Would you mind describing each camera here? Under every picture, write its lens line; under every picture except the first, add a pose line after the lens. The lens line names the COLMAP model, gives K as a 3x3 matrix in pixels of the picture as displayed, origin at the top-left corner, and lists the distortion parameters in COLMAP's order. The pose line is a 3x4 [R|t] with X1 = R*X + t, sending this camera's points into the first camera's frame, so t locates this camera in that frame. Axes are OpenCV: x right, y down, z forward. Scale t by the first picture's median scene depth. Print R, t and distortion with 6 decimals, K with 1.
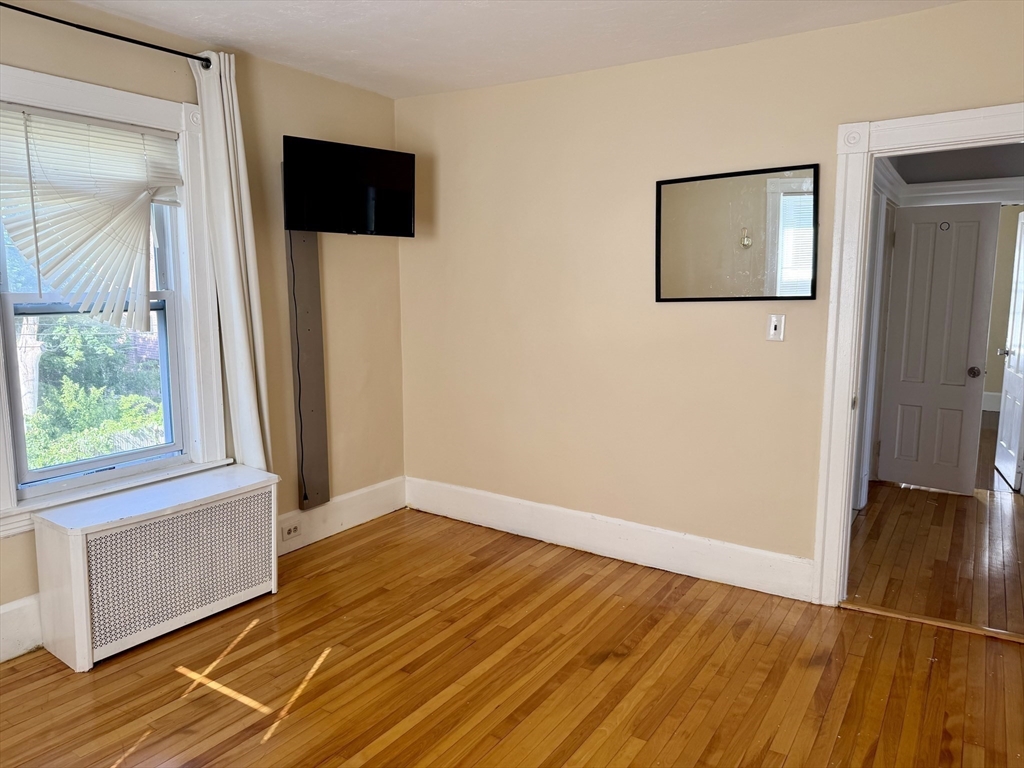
lens RADIAL K [[731.5, 0, 511.7], [0, 731.5, 381.4], [0, 0, 1]] dist [0.079590, -0.080584]
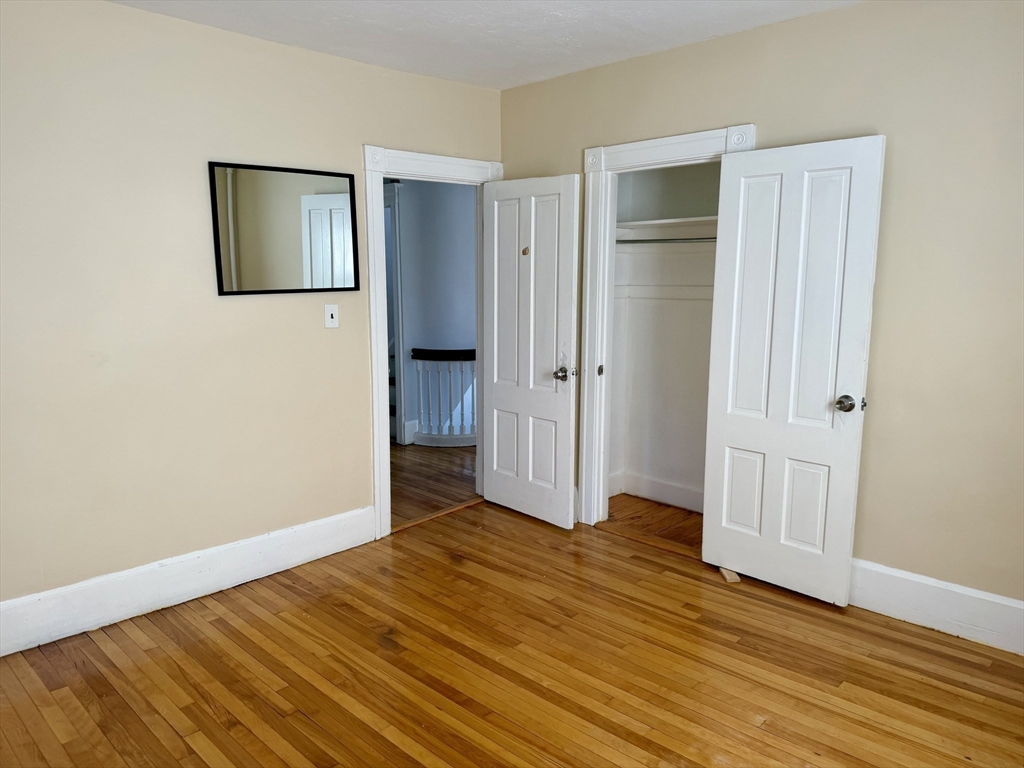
lens RADIAL K [[731.5, 0, 503.3], [0, 731.5, 391.5], [0, 0, 1]] dist [0.079590, -0.080584]
pose [[0.201446, -0.154081, 0.967305, -0.718878], [0.139225, 0.982027, 0.127432, -0.068614], [-0.969554, 0.109002, 0.219278, 0.536214]]
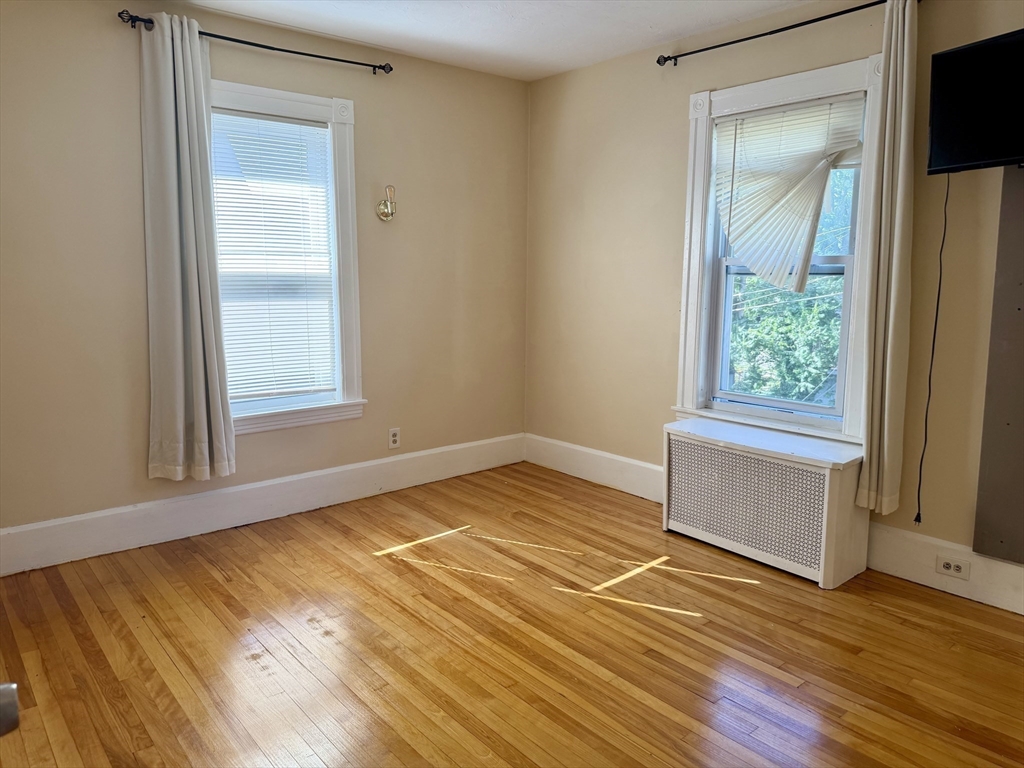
lens RADIAL K [[731.5, 0, 512.9], [0, 731.5, 377.9], [0, 0, 1]] dist [0.079590, -0.080584]
pose [[-0.288113, 0.136309, -0.947845, 0.667953], [-0.132475, 0.974626, 0.180428, -0.085053], [0.948389, 0.177550, -0.262745, 0.907417]]
